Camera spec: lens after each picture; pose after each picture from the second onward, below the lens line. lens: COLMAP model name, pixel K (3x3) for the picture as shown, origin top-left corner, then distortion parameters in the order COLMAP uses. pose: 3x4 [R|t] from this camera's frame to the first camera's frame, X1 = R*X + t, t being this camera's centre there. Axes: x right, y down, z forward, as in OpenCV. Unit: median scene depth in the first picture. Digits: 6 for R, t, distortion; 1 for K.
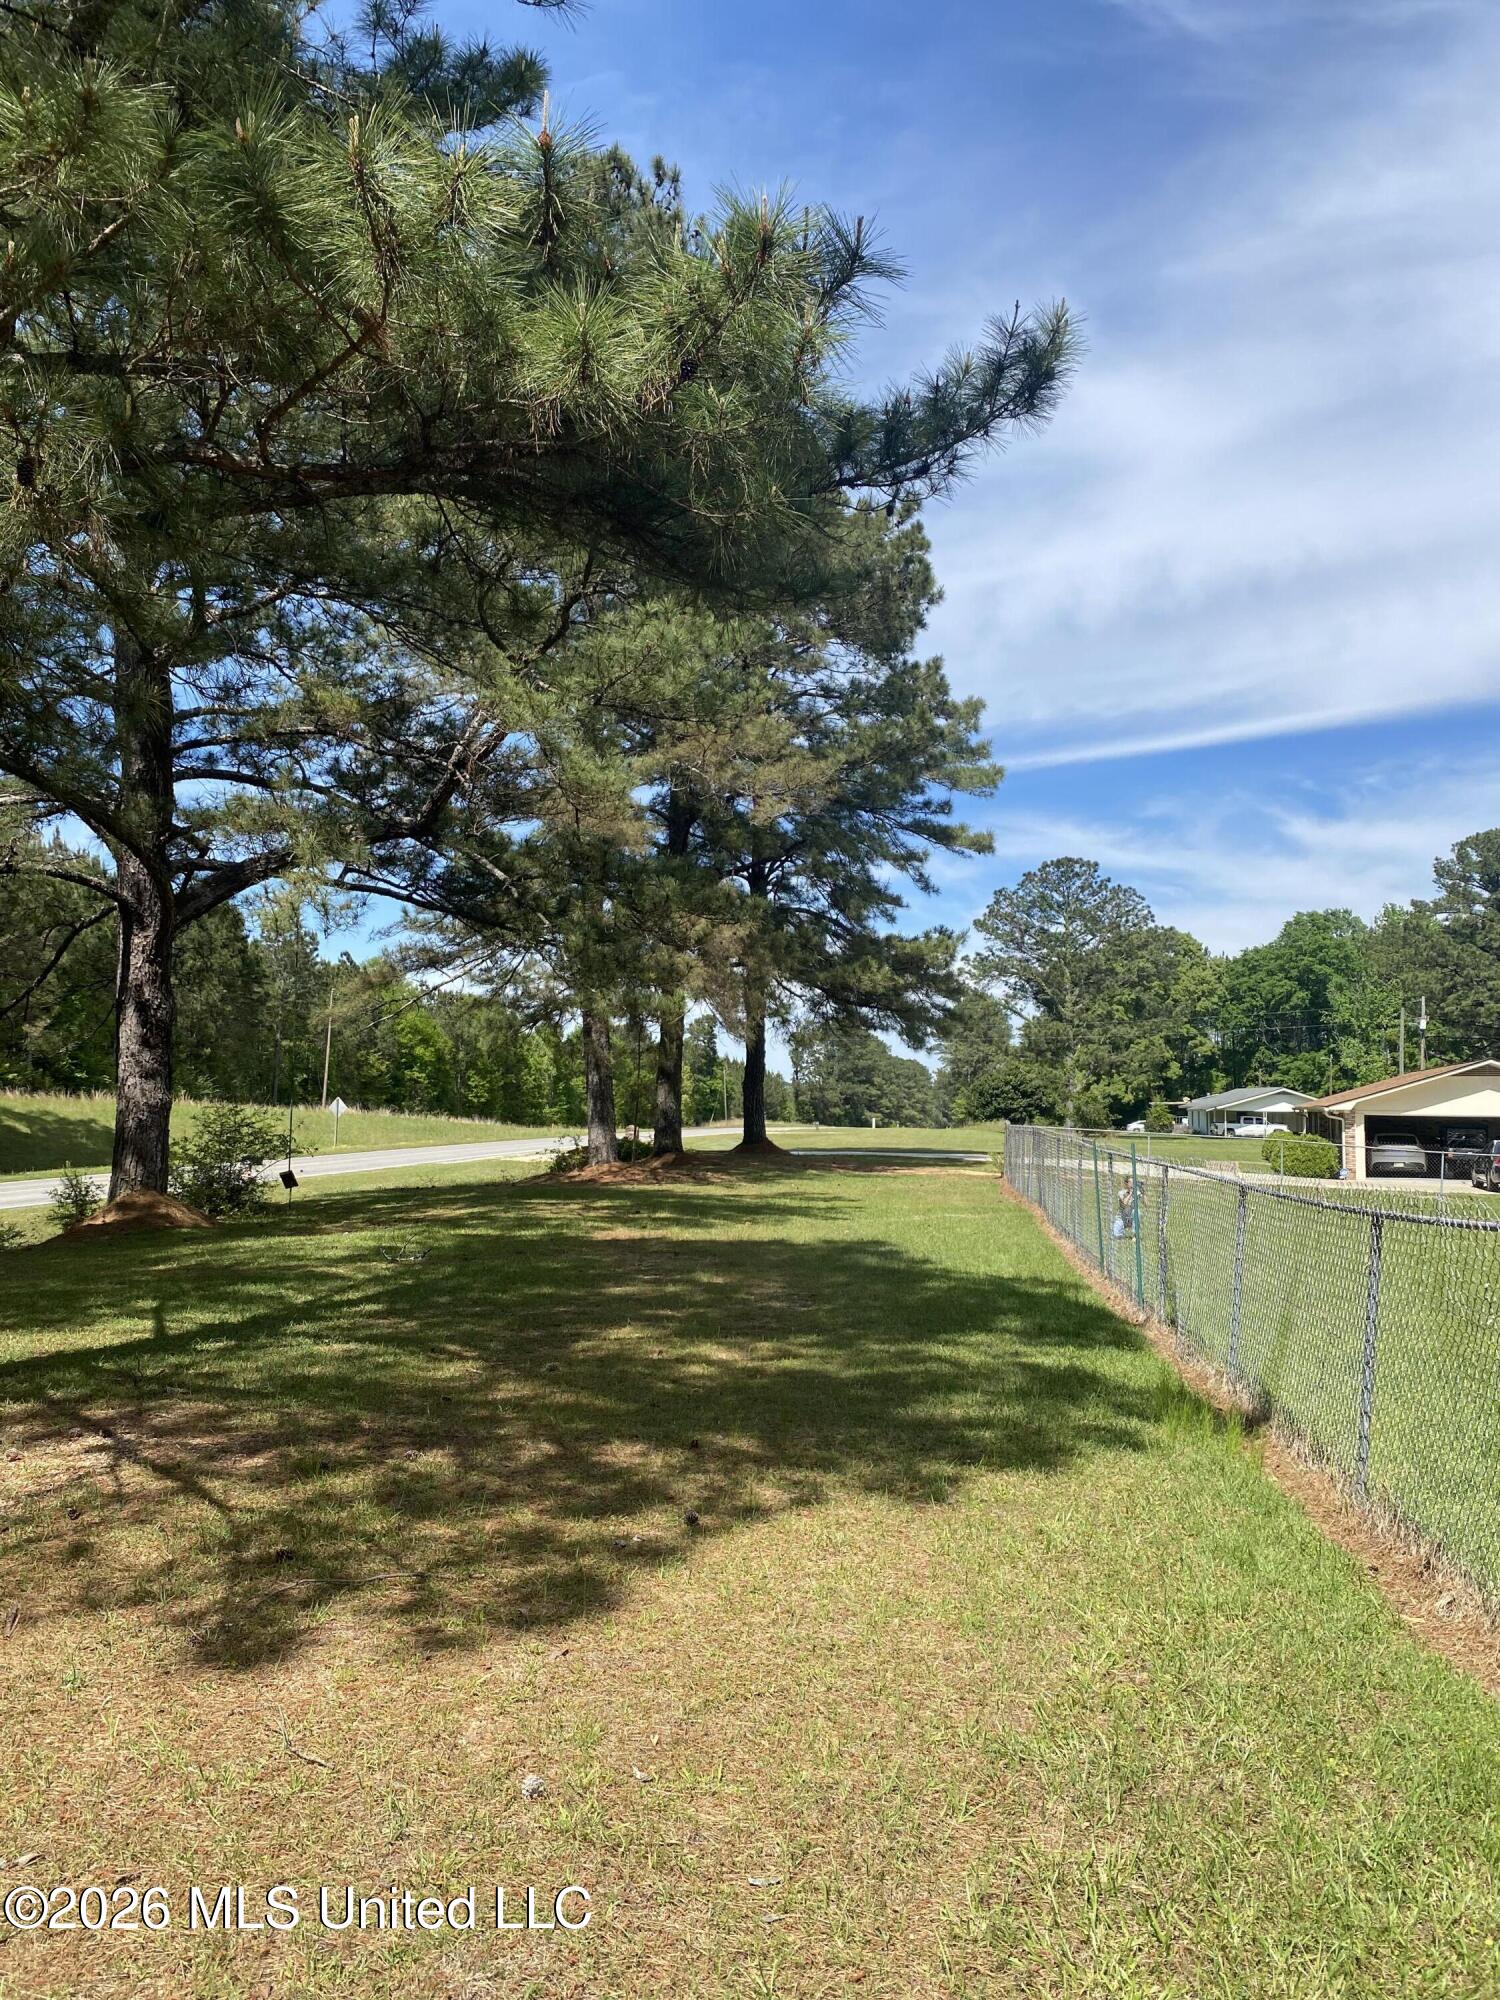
lens RADIAL K [[1541.3, 0, 756.7], [0, 1541.3, 1010.4], [0, 0, 1]] dist [0.051645, -0.040187]
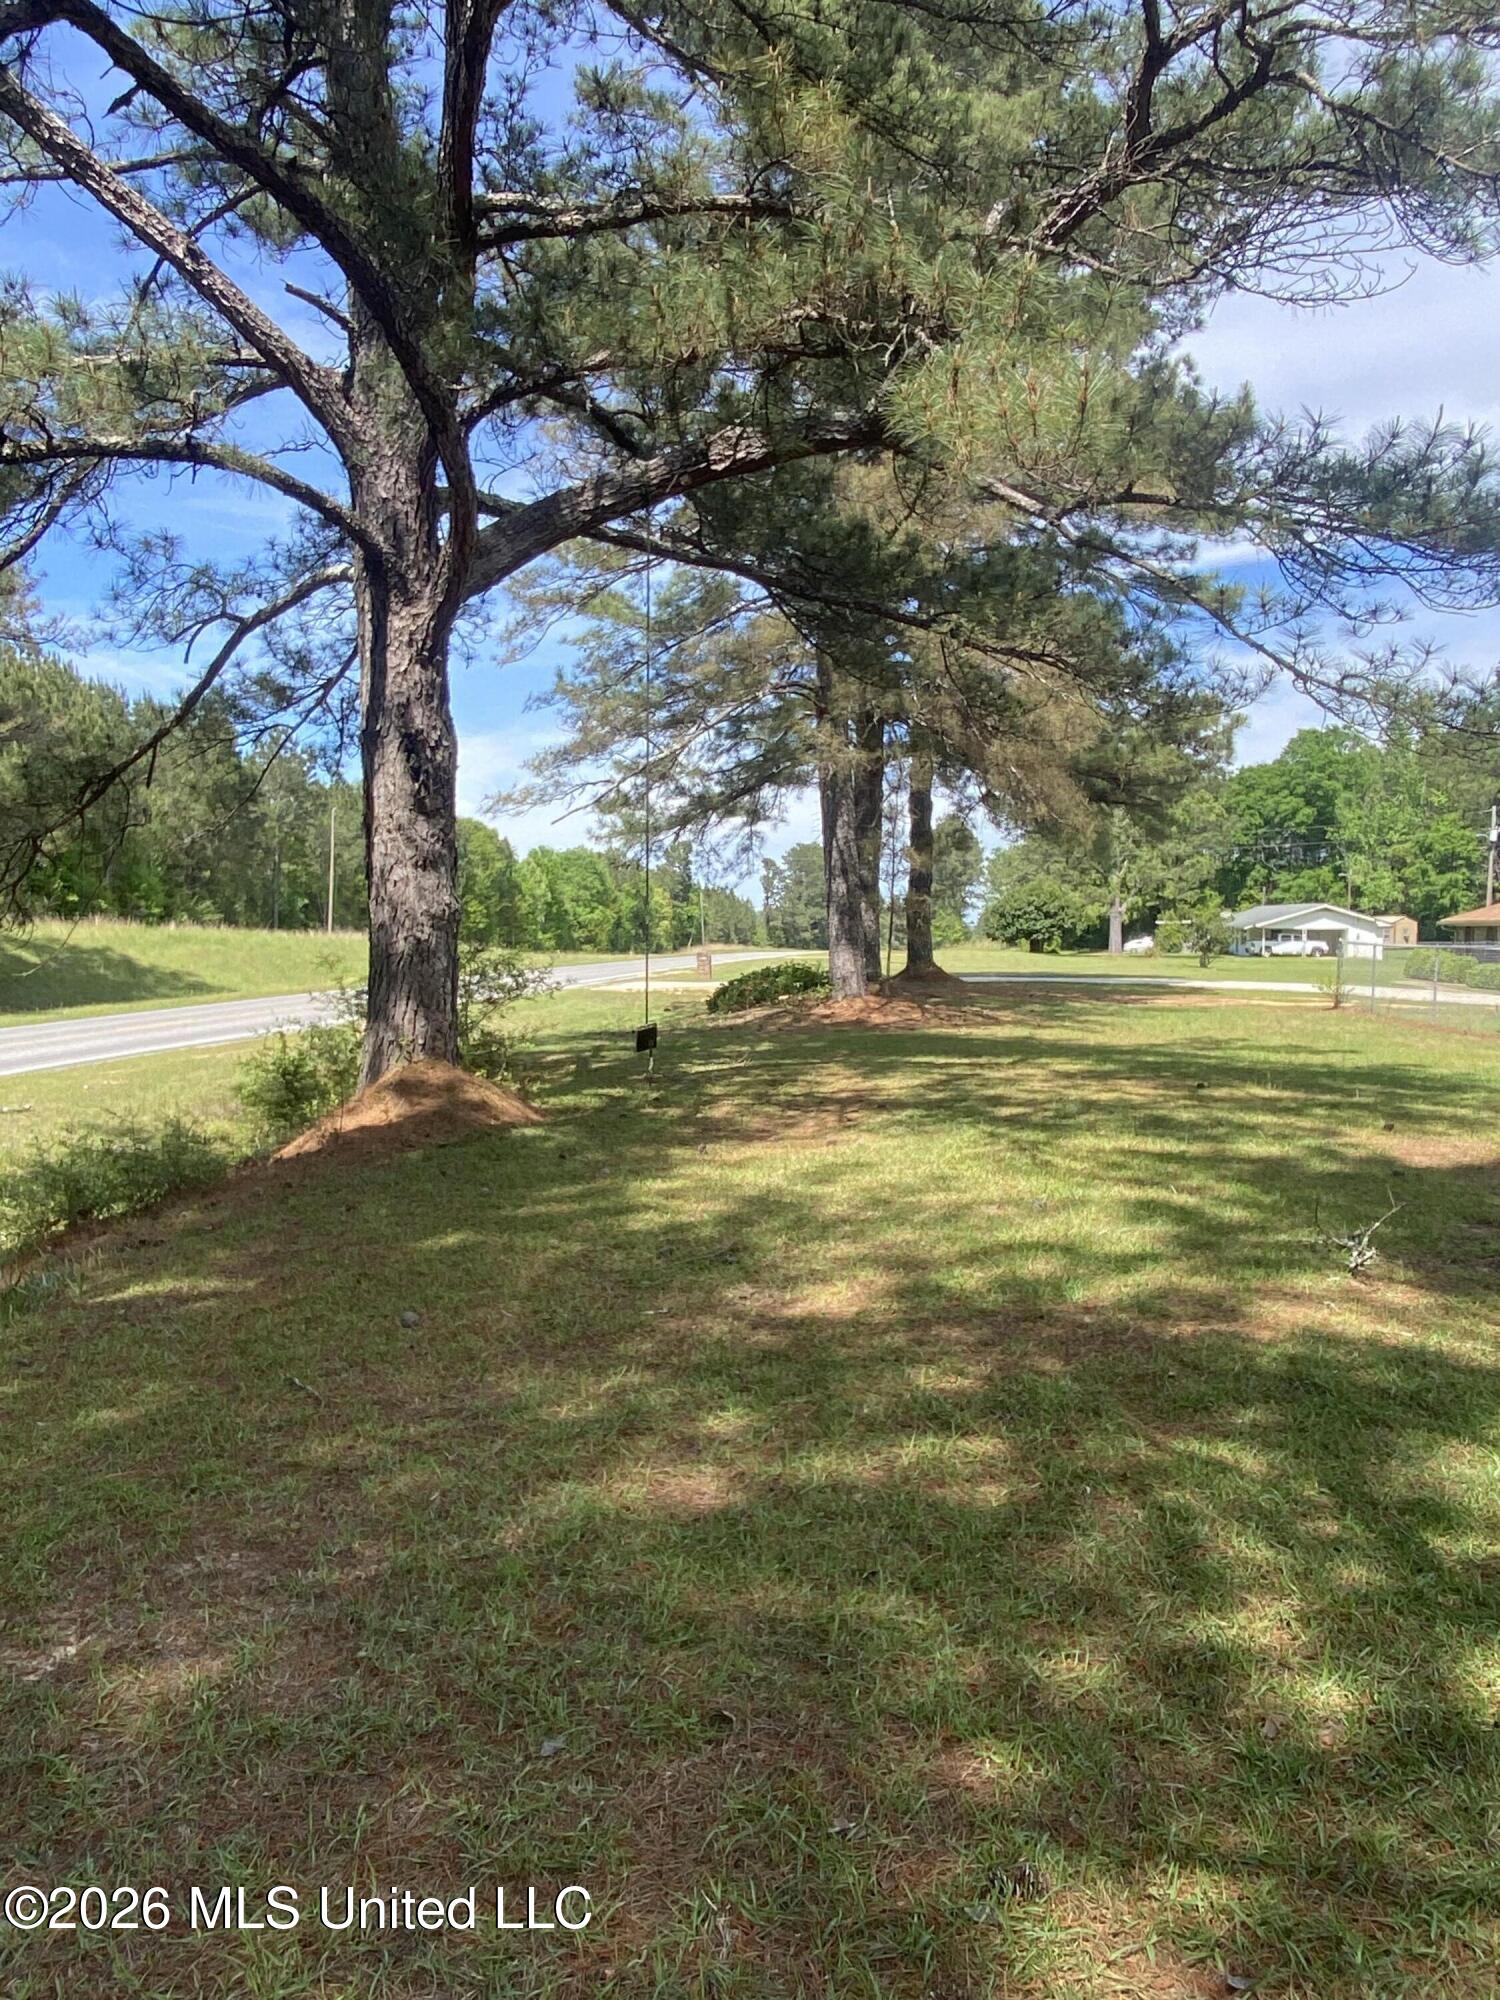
lens RADIAL K [[1422.8, 0, 748.7], [0, 1422.8, 998.1], [0, 0, 1]] dist [0.098426, -0.000019]
pose [[0.998599, -0.012235, 0.051478, -0.056768], [0.006619, 0.994141, 0.107884, 0.006636], [-0.052497, -0.107392, 0.992830, 0.086456]]
